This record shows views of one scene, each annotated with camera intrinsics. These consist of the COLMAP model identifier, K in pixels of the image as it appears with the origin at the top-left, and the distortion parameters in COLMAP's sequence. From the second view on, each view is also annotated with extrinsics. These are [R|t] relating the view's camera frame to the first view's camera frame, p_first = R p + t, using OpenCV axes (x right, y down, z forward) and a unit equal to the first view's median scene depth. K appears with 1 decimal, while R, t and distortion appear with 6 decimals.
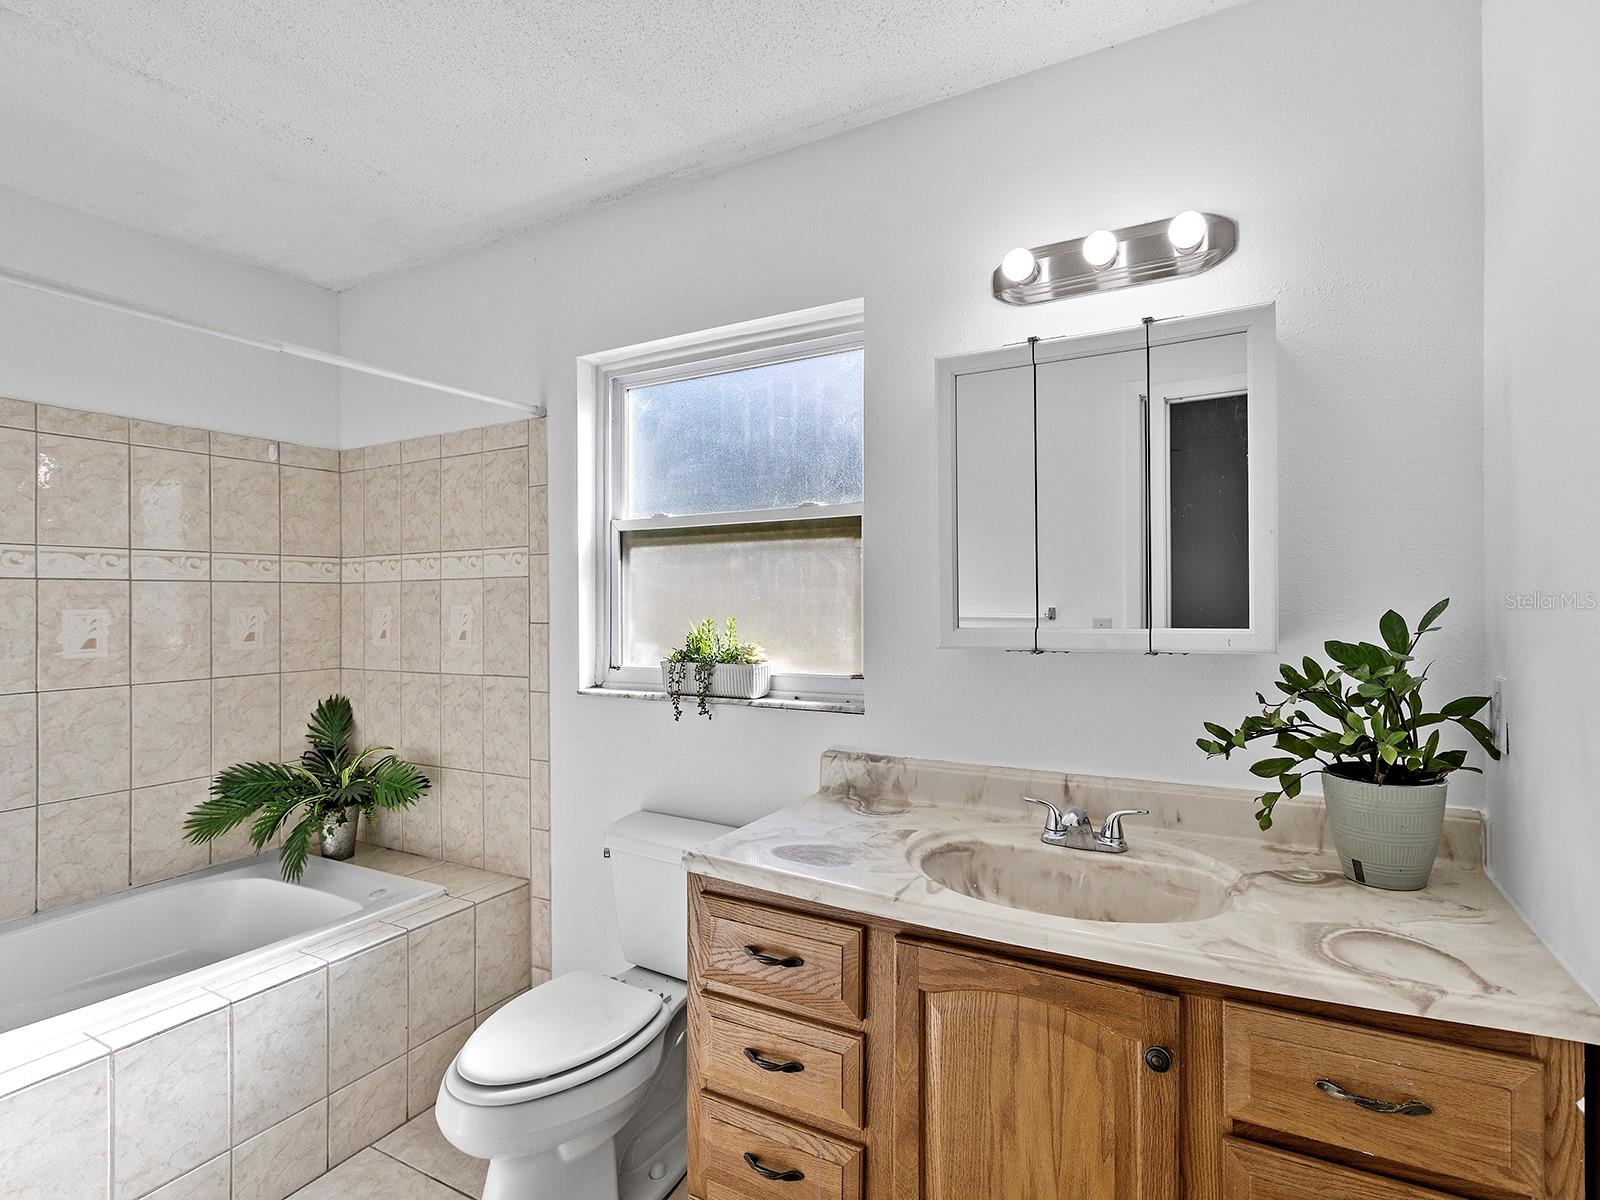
lens RADIAL K [[828.7, 0, 803.6], [0, 828.7, 600.0], [0, 0, 1]] dist [0.001412, -0.000634]
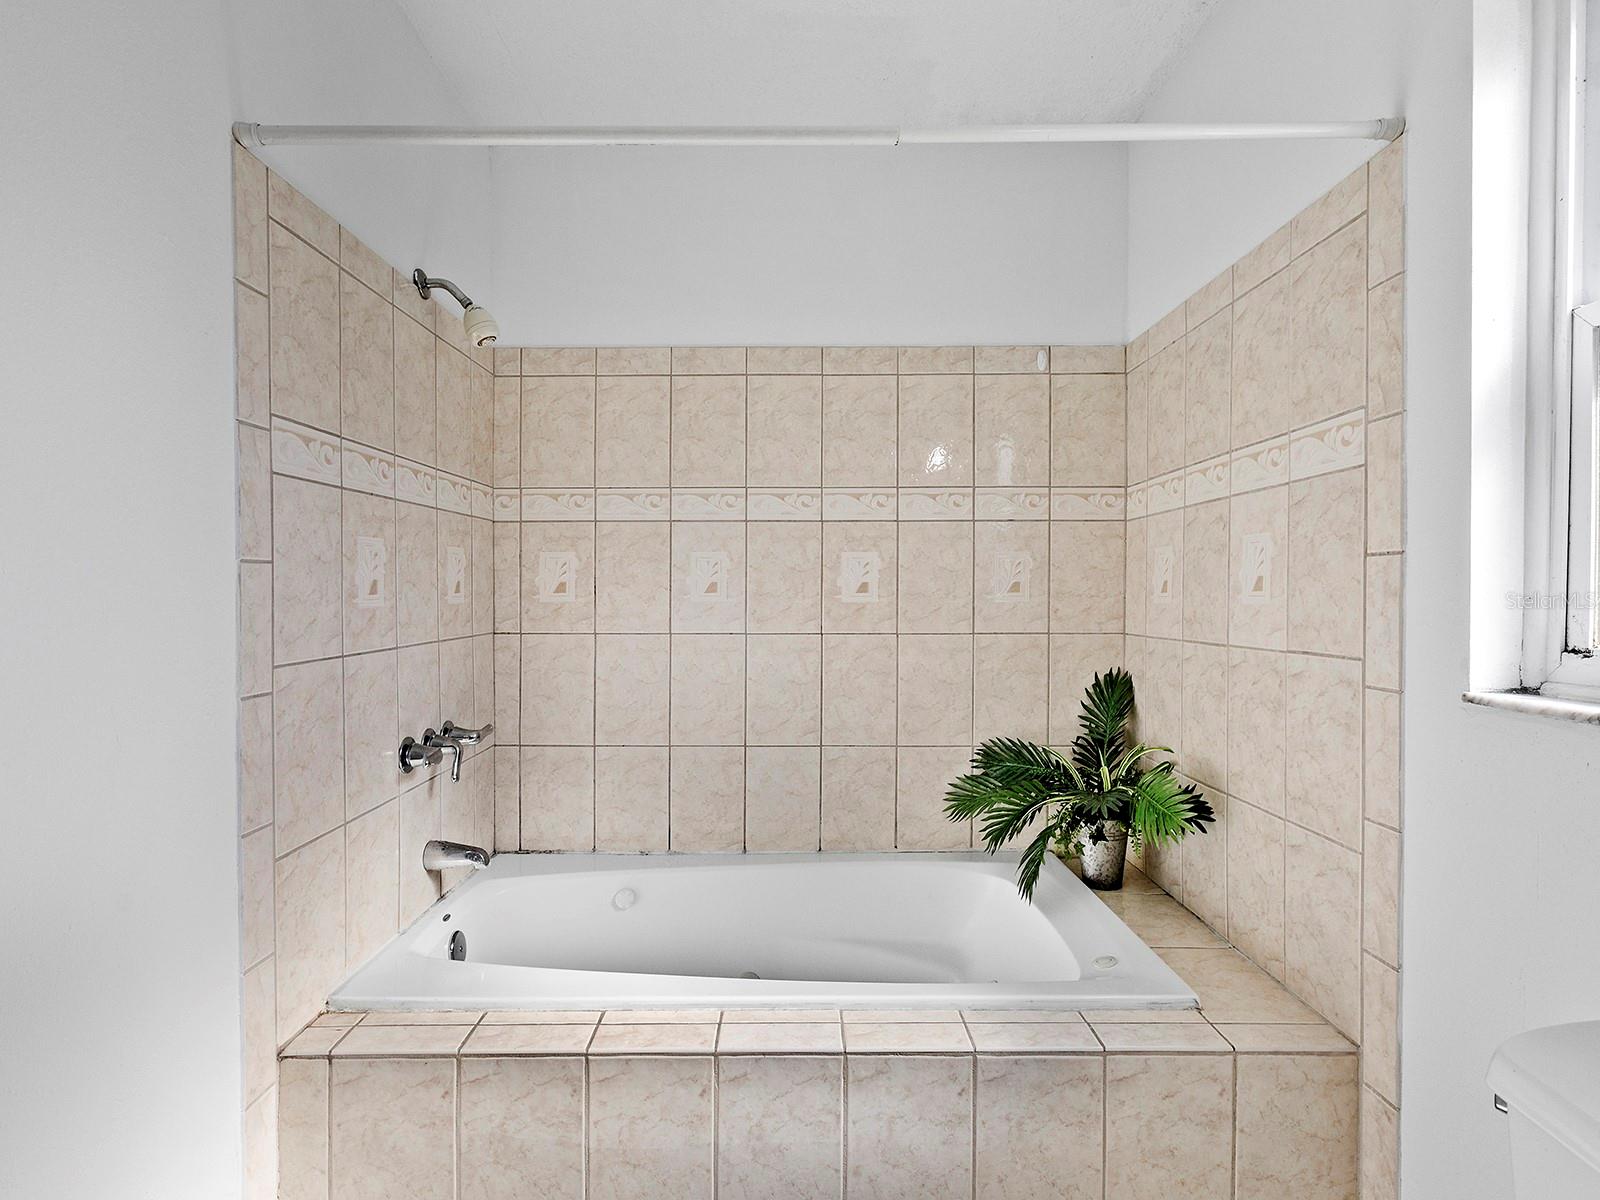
lens RADIAL K [[828.7, 0, 803.6], [0, 828.7, 600.0], [0, 0, 1]] dist [0.001412, -0.000634]
pose [[0.484174, 0.013444, -0.874869, -0.045566], [-0.007768, 0.999909, 0.011066, 0.051569], [0.874937, 0.001438, 0.484234, 0.429346]]
